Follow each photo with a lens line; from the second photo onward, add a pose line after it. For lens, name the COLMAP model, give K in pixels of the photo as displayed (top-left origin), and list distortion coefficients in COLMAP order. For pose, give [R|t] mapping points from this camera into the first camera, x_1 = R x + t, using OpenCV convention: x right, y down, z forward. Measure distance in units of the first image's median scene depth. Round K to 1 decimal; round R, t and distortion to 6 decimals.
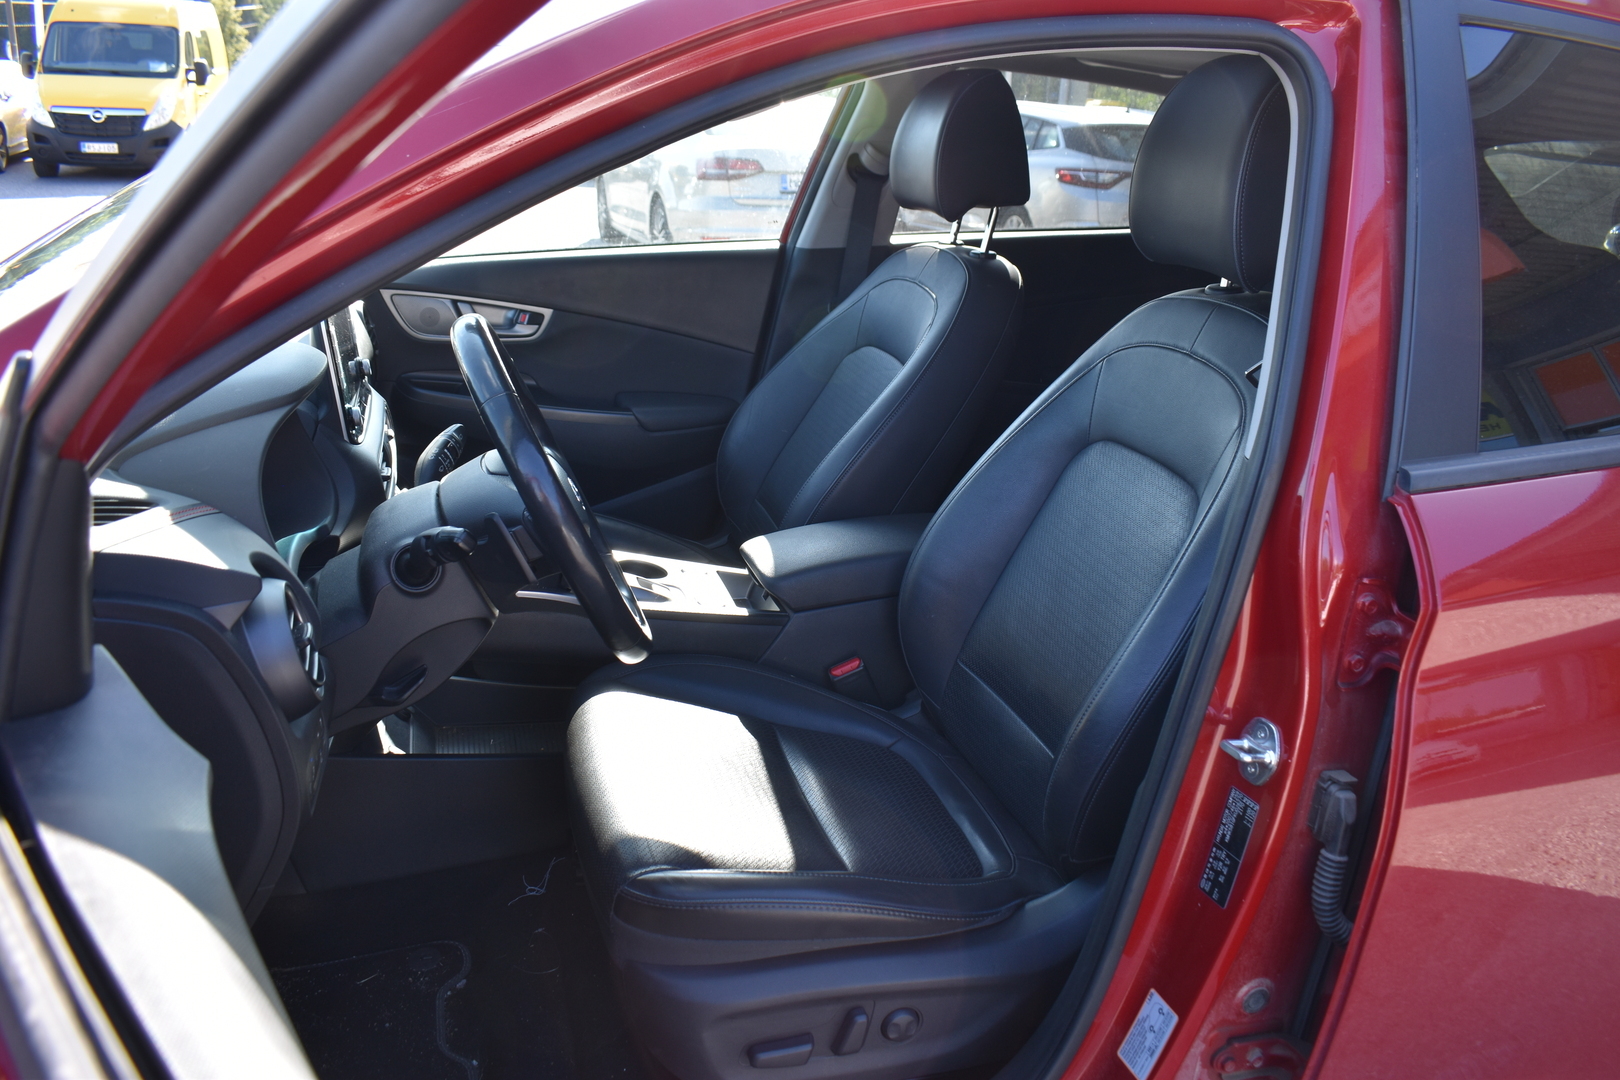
lens RADIAL K [[1314.8, 0, 810.0], [0, 1314.8, 540.0], [0, 0, 1]] dist [-0.000330, -0.117058]
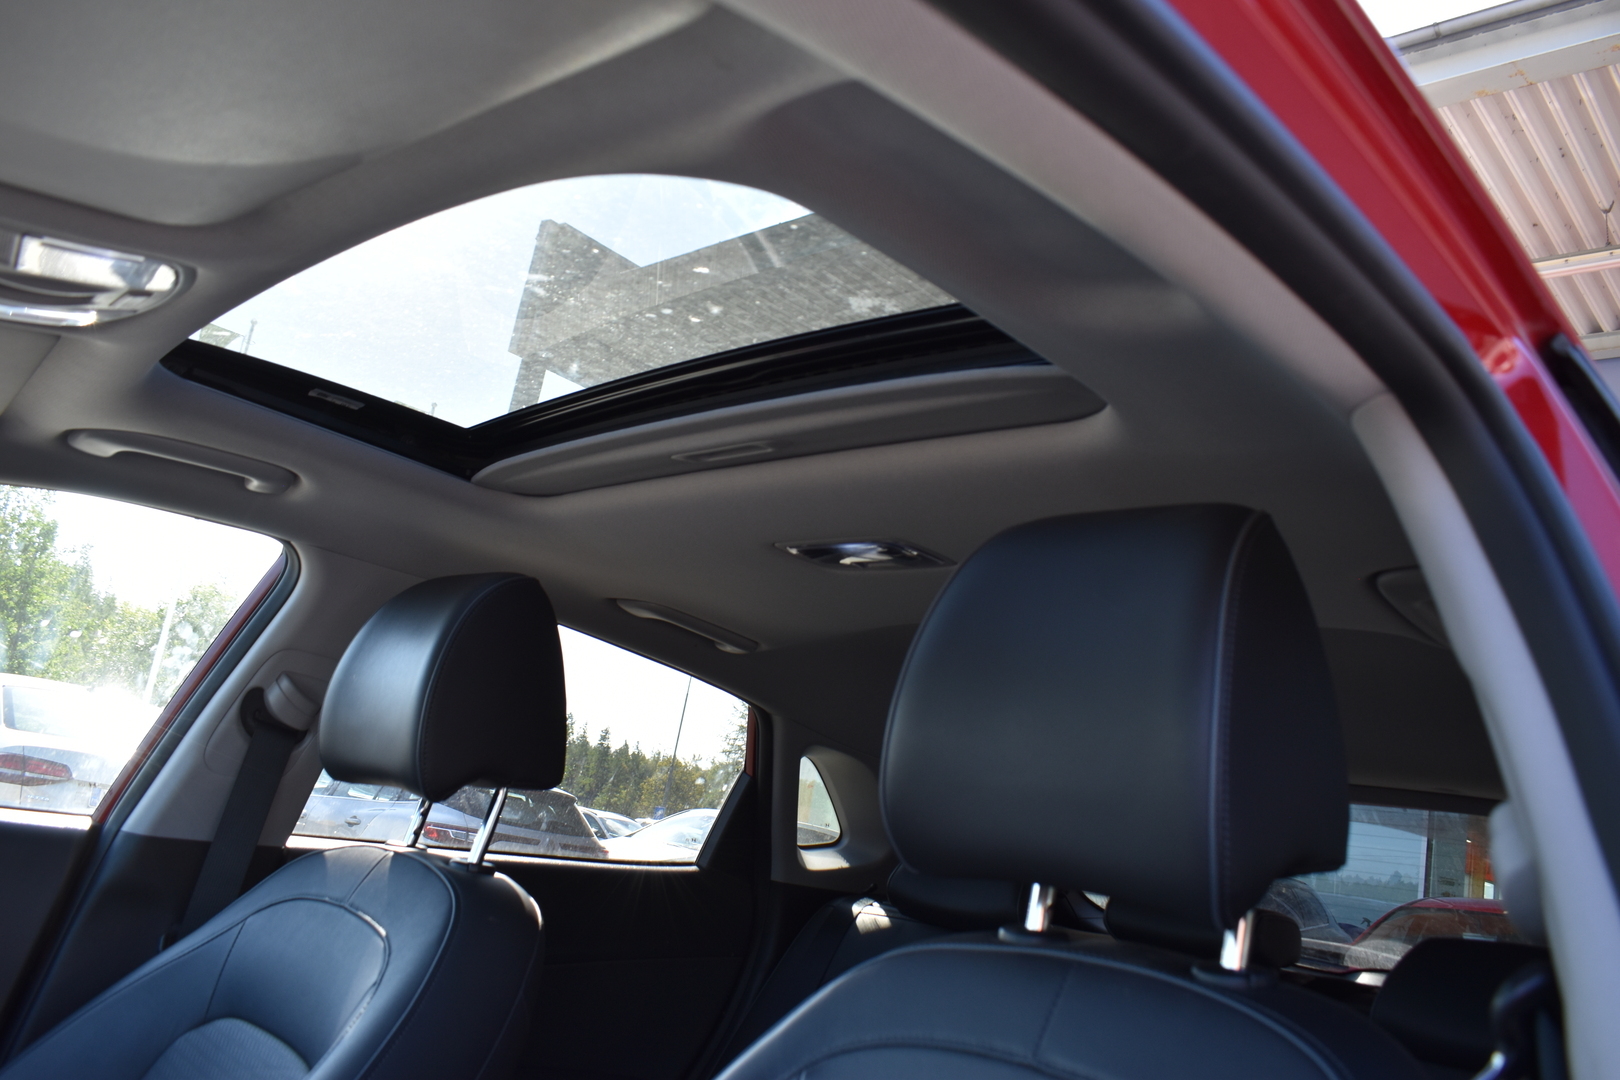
lens RADIAL K [[1314.8, 0, 810.0], [0, 1314.8, 540.0], [0, 0, 1]] dist [-0.000330, -0.117058]
pose [[0.882083, 0.198109, 0.427413, -0.013230], [0.033183, 0.878897, -0.475855, -0.056525], [-0.469924, 0.433926, 0.768687, 0.381224]]
